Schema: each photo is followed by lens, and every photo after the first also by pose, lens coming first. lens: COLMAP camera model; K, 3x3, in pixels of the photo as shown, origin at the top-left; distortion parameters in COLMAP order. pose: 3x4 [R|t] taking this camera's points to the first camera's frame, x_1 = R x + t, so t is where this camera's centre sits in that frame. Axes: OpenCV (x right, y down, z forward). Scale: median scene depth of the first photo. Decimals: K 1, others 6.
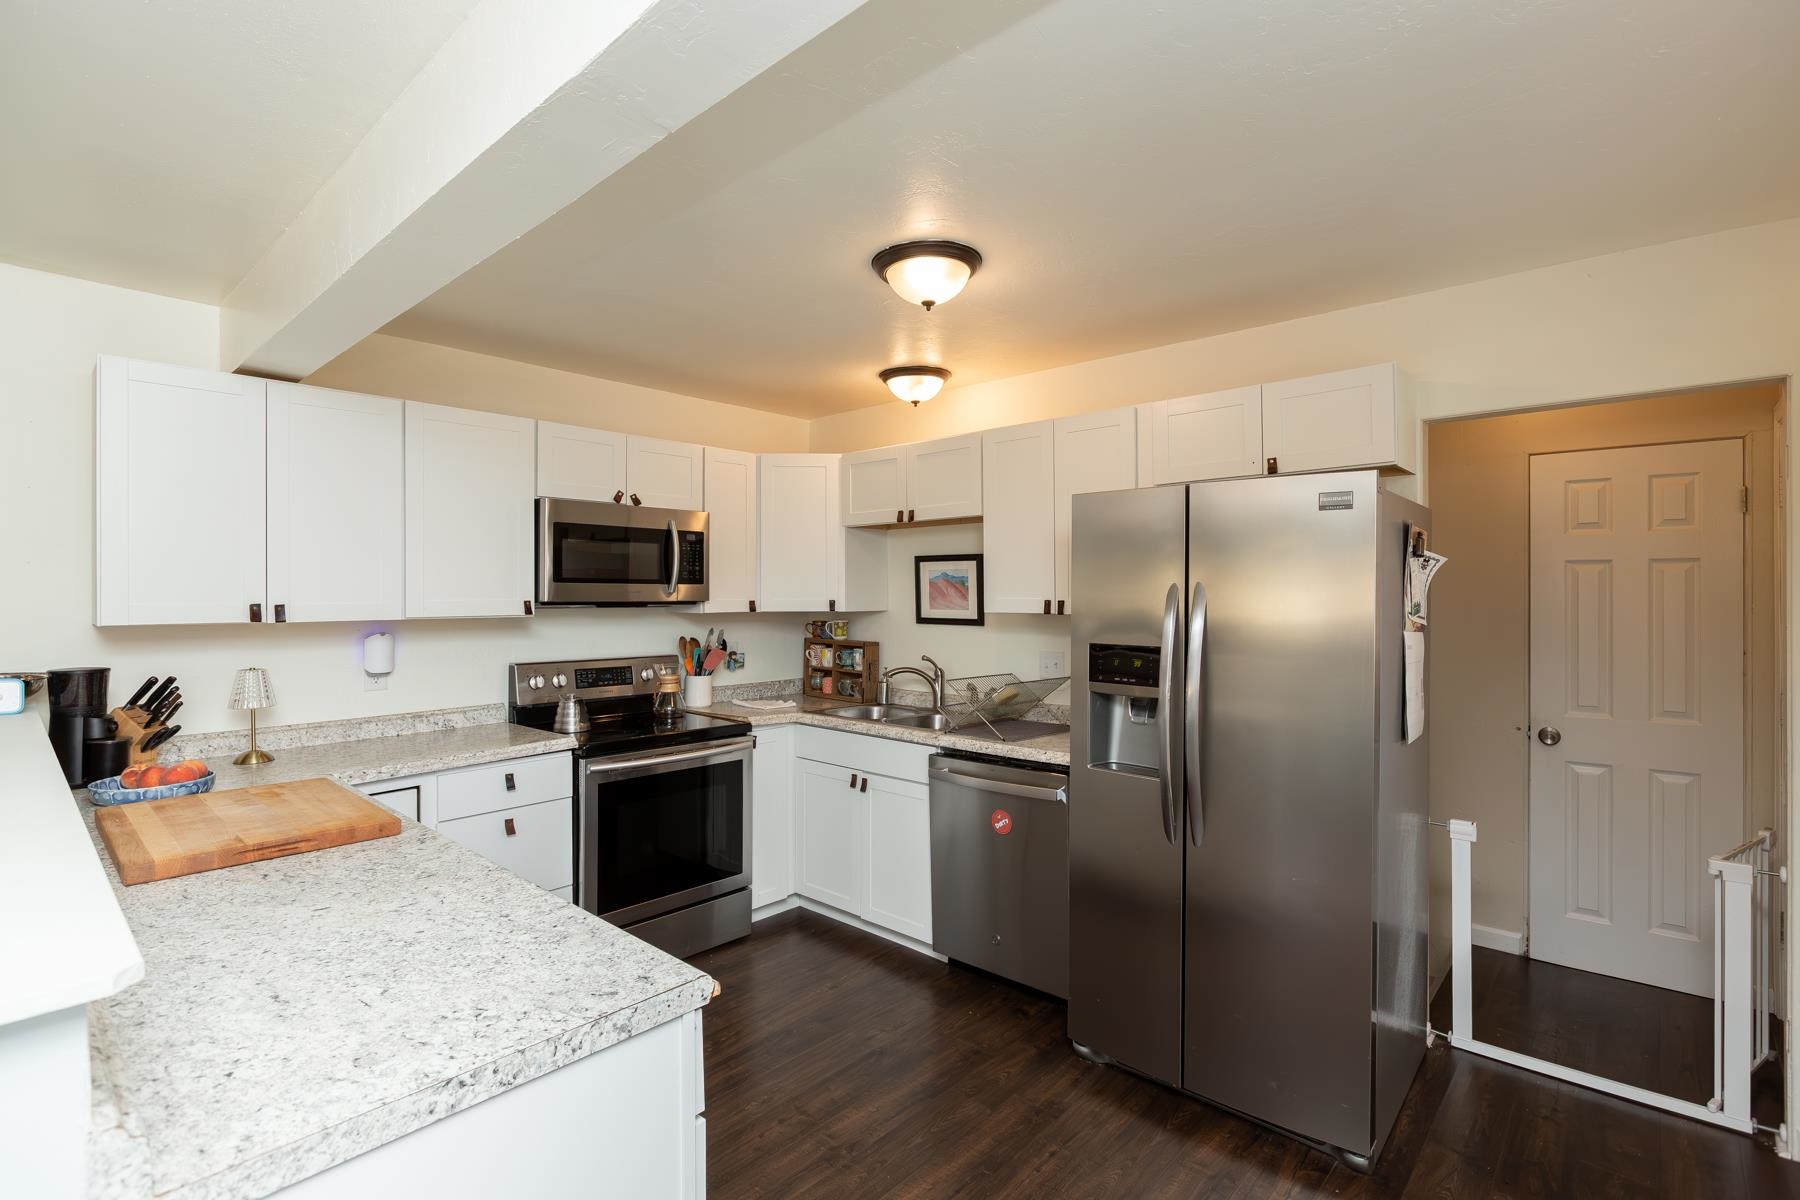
lens RADIAL K [[826.4, 0, 900.0], [0, 826.4, 600.0], [0, 0, 1]] dist [0.000965, 0.000063]
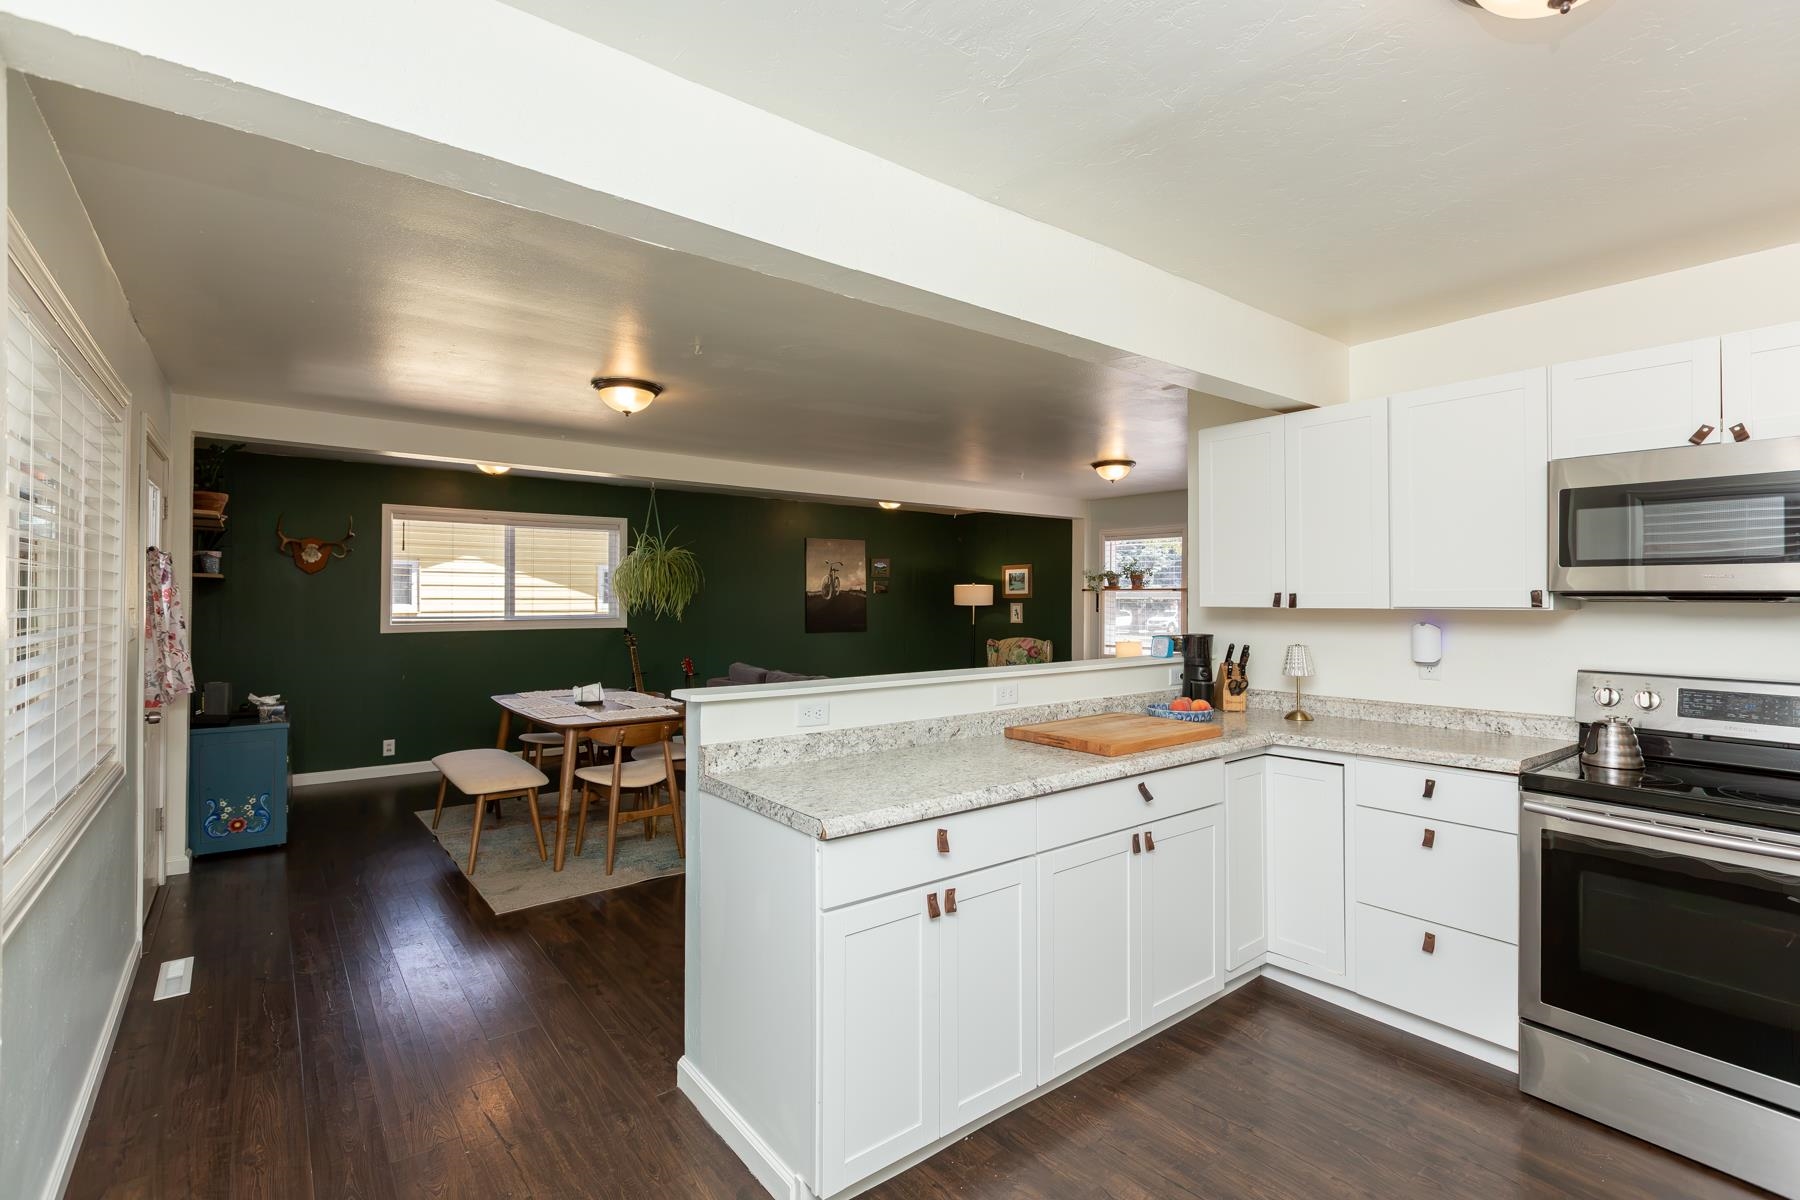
lens RADIAL K [[824.4, 0, 899.6], [0, 824.4, 567.1], [0, 0, 1]] dist [0.000317, 0.000052]
pose [[-0.176975, -0.039413, -0.983426, 0.542308], [-0.006854, 0.999223, -0.038812, 0.017071], [0.984192, -0.000128, -0.177107, 0.605257]]
